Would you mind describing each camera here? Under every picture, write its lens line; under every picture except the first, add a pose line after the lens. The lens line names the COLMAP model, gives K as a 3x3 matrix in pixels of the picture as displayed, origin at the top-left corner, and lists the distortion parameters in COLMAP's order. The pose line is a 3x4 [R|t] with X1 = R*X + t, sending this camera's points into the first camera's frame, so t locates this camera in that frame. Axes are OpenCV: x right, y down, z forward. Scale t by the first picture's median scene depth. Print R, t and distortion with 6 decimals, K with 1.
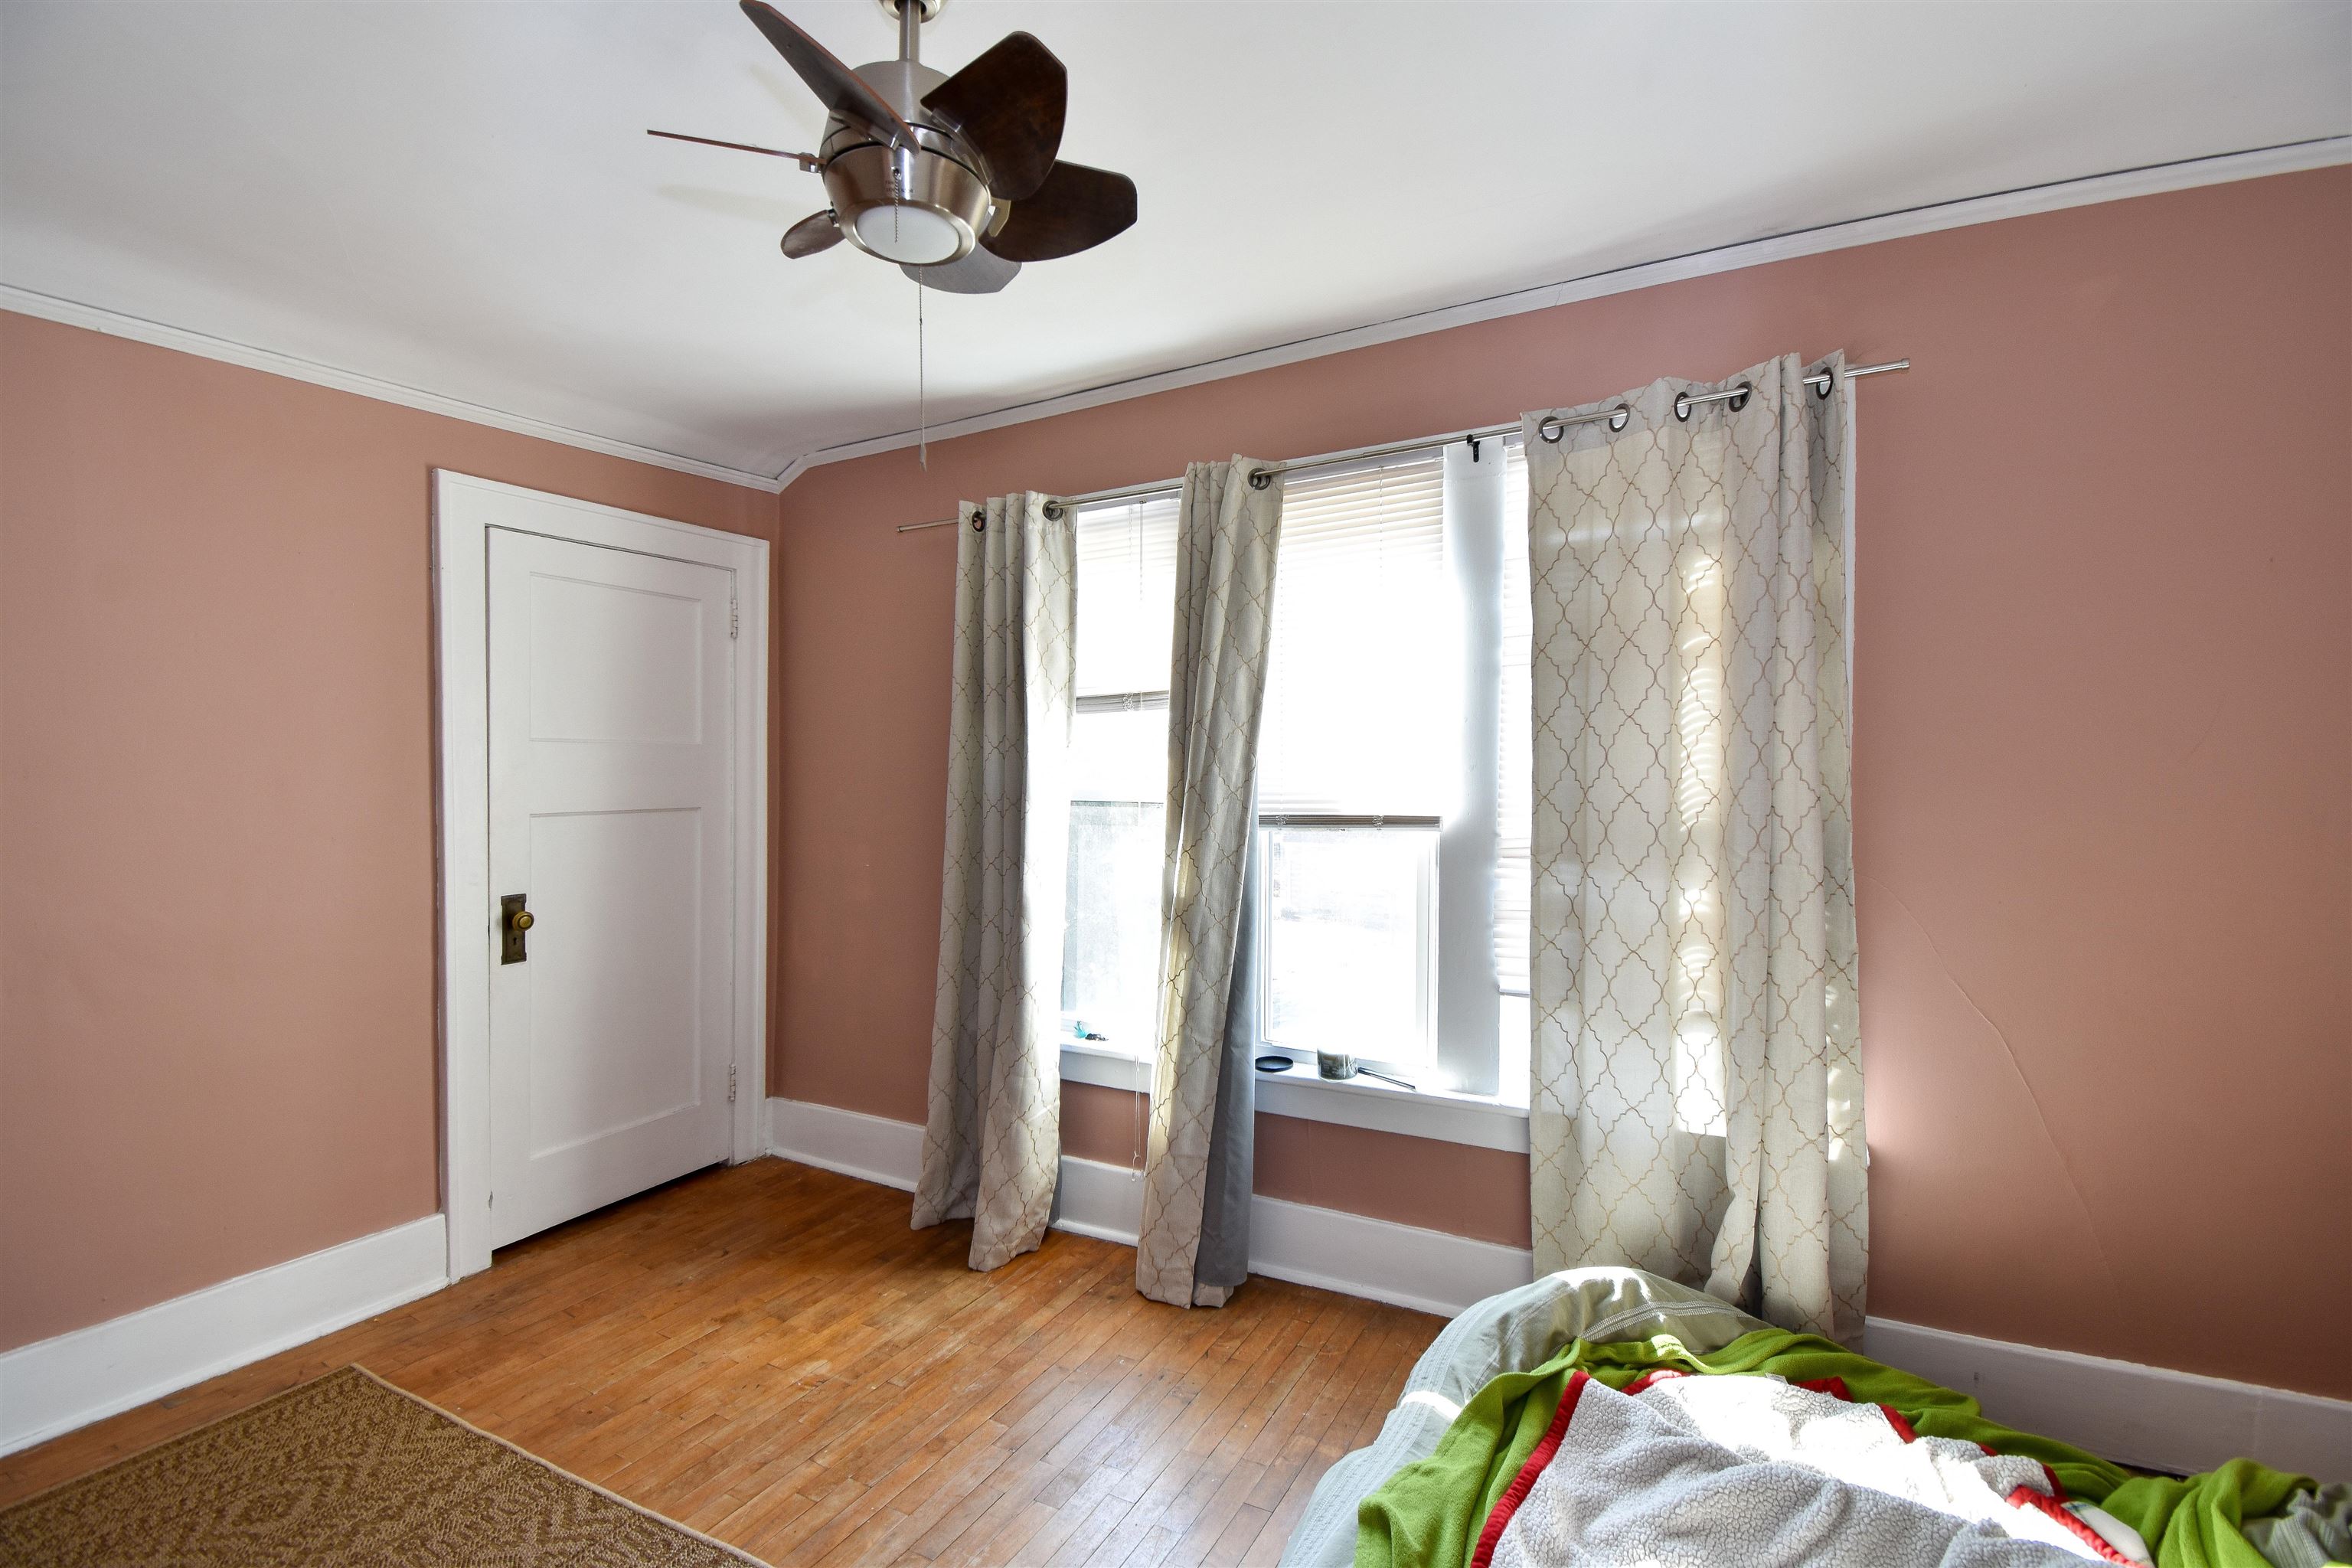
lens RADIAL K [[1035.6, 0, 1182.8], [0, 1035.6, 779.3], [0, 0, 1]] dist [0.019465, -0.024577]
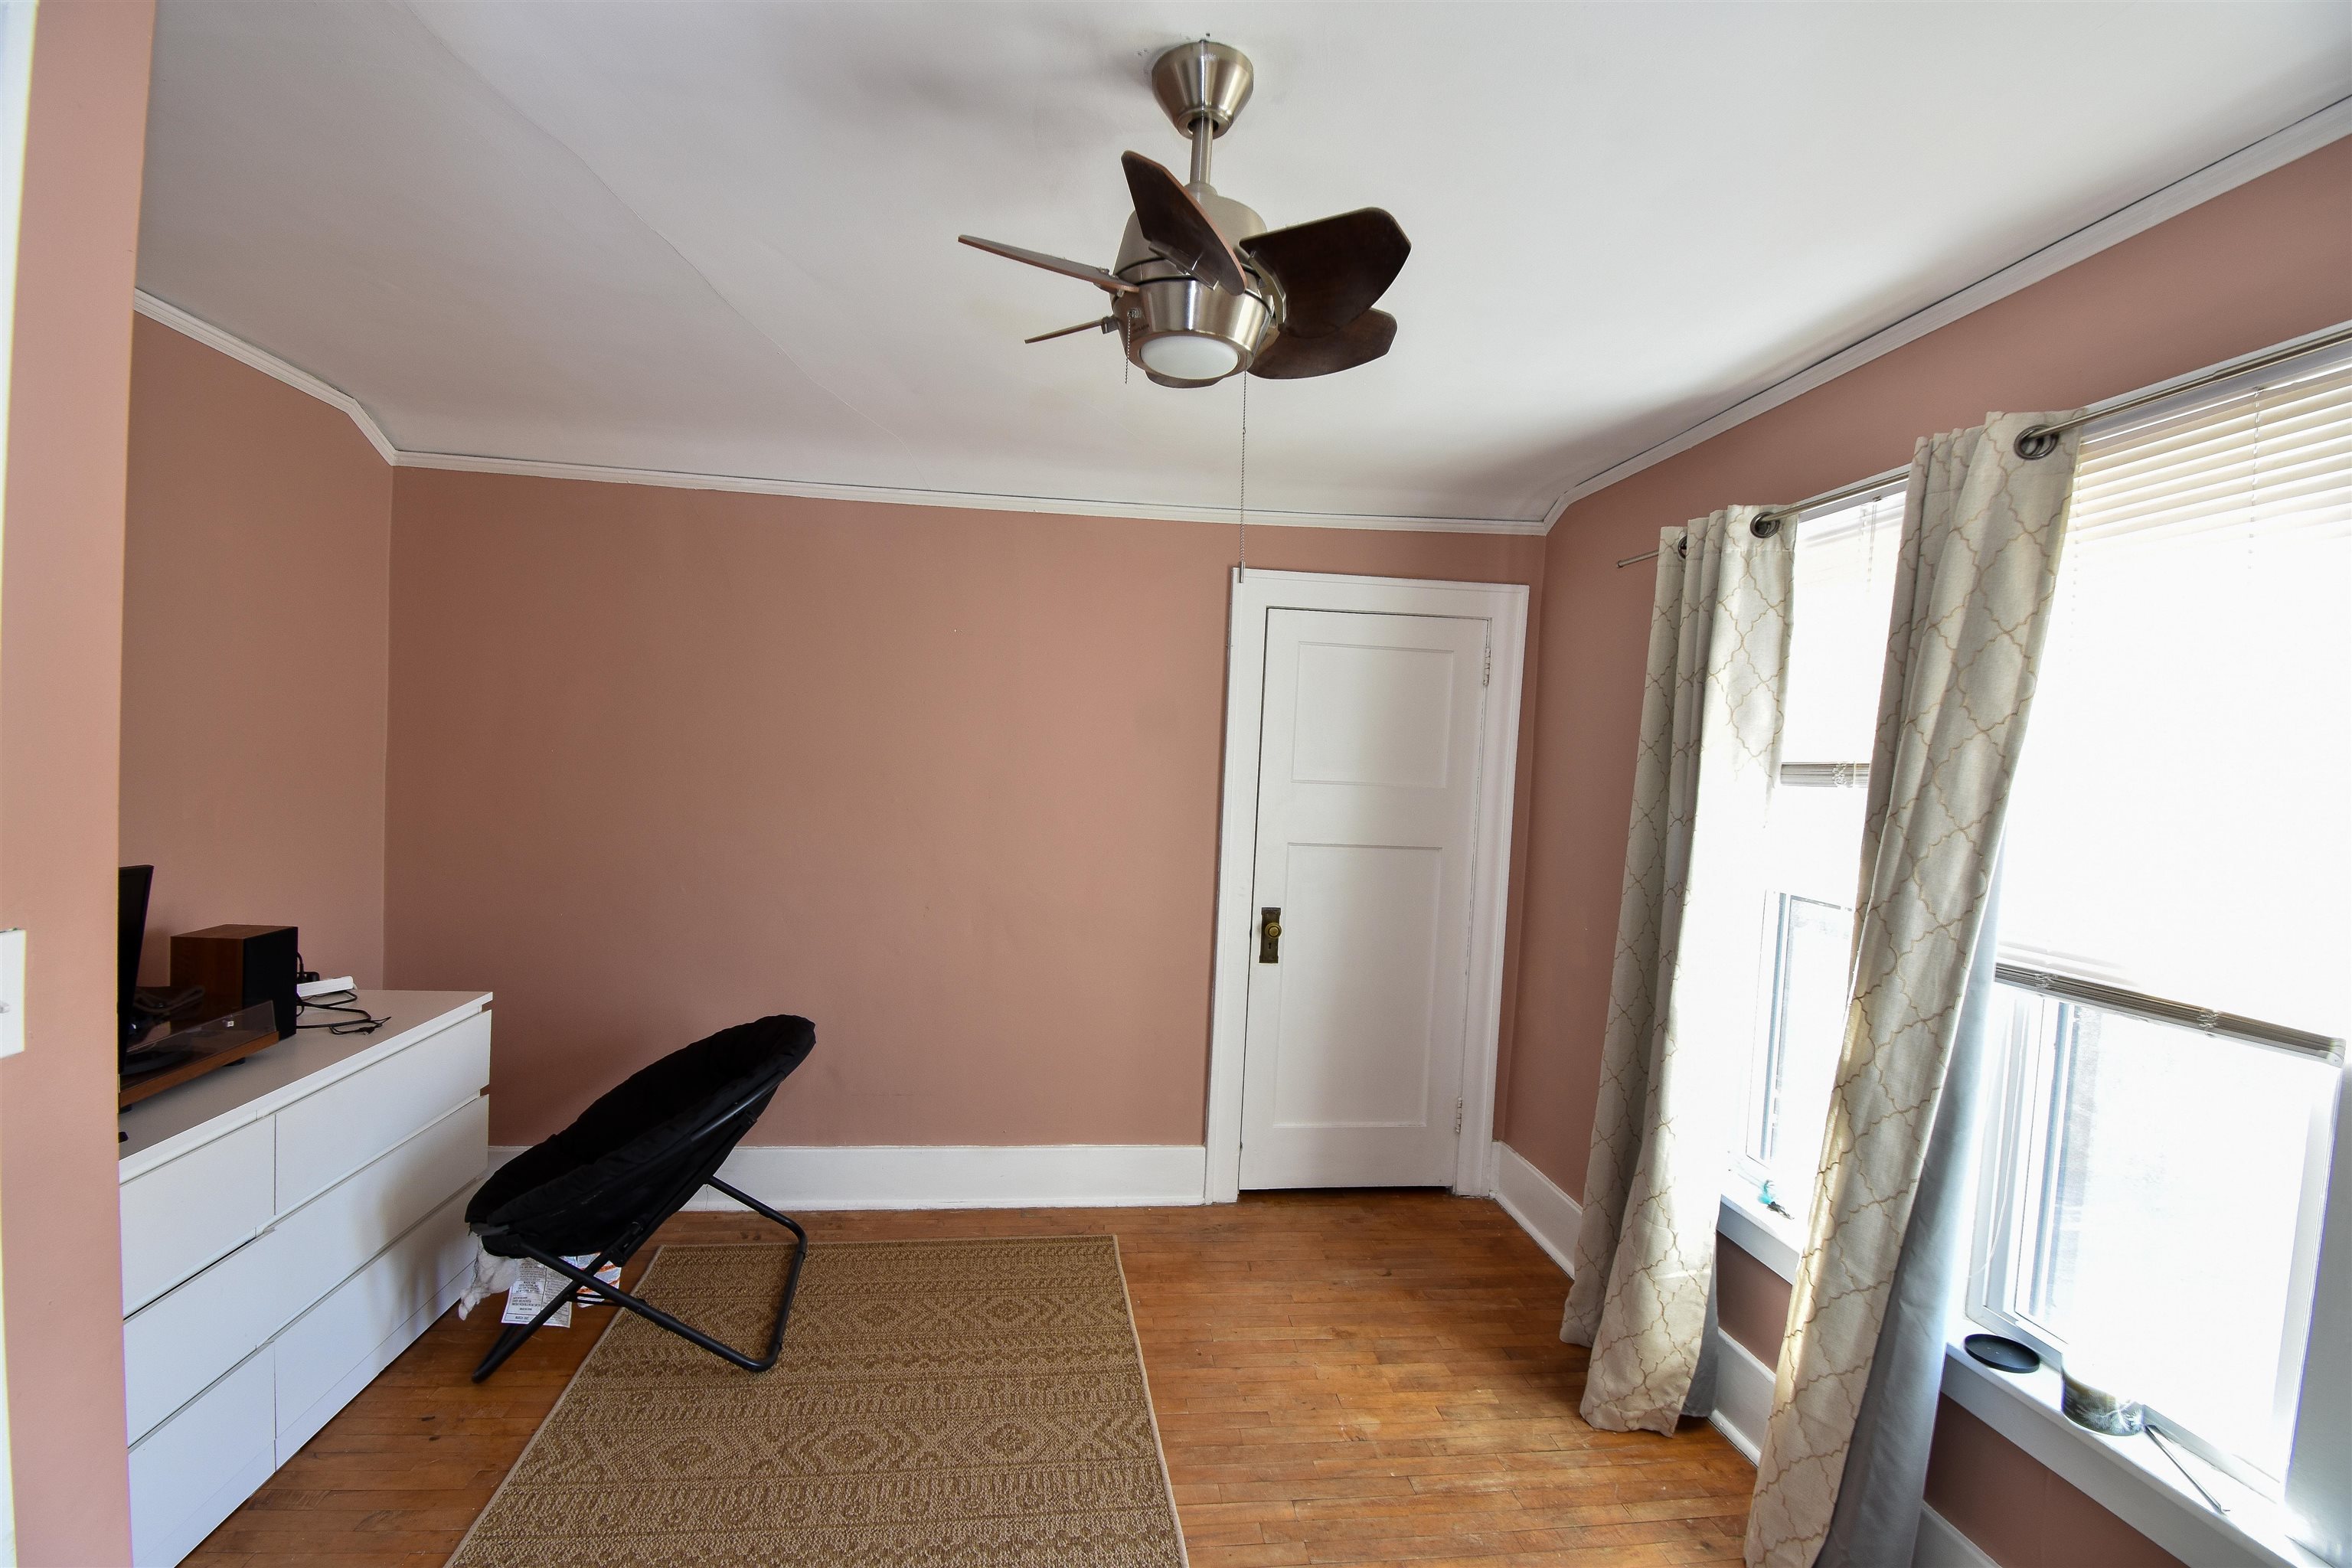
lens RADIAL K [[1034.0, 0, 1181.1], [0, 1034.0, 780.1], [0, 0, 1]] dist [0.027762, -0.032242]
pose [[0.588035, 0.053920, -0.807036, 0.287867], [-0.055096, 0.998128, 0.026542, -0.069866], [0.806957, 0.028857, 0.589905, 0.204985]]
